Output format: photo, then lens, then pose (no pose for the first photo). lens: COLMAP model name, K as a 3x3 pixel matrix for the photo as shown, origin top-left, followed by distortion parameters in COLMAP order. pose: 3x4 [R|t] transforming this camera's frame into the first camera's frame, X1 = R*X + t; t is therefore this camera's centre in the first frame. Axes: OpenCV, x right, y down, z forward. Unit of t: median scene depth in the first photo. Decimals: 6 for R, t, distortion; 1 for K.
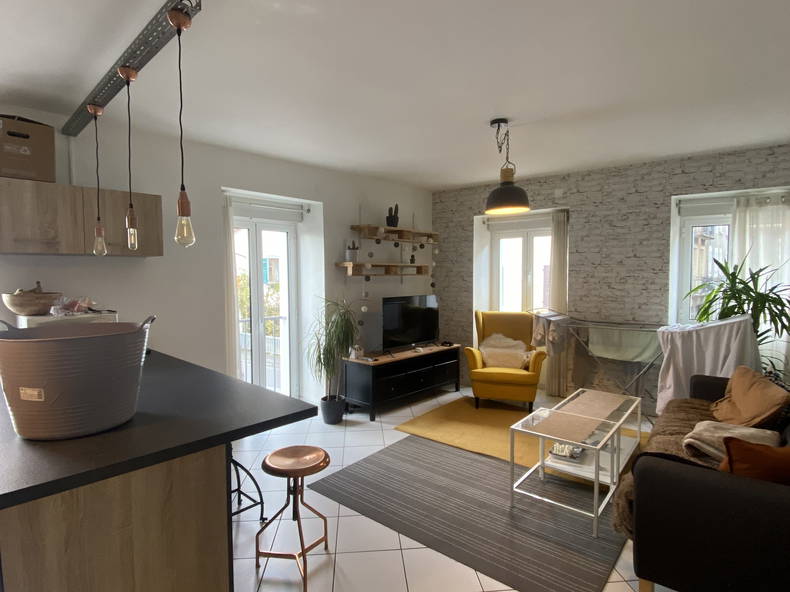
lens RADIAL K [[425.2, 0, 395.3], [0, 425.2, 293.2], [0, 0, 1]] dist [0.030761, -0.028209]
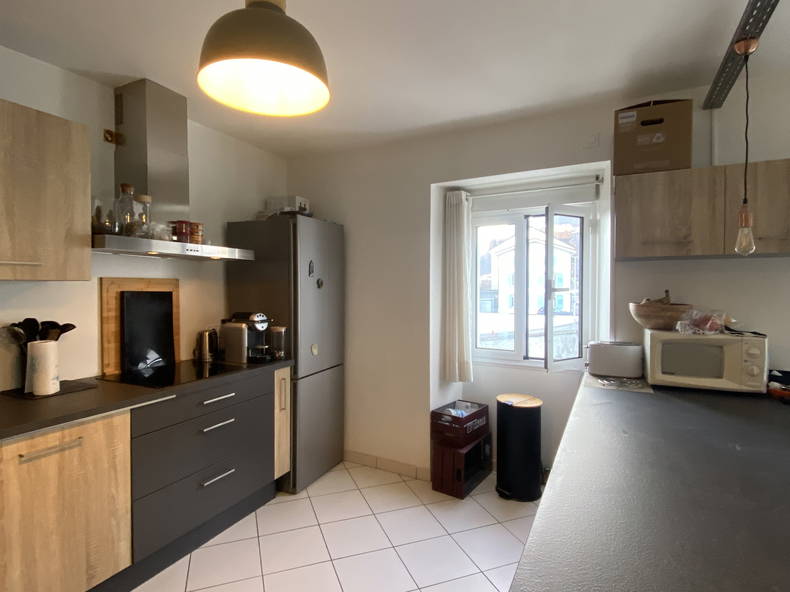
lens RADIAL K [[425.2, 0, 396.2], [0, 425.2, 293.5], [0, 0, 1]] dist [0.030761, -0.028209]
pose [[0.276360, 0.018983, -0.960867, -0.168350], [-0.048015, 0.998829, 0.005924, 0.000112], [0.959854, 0.044499, 0.276948, 0.256990]]
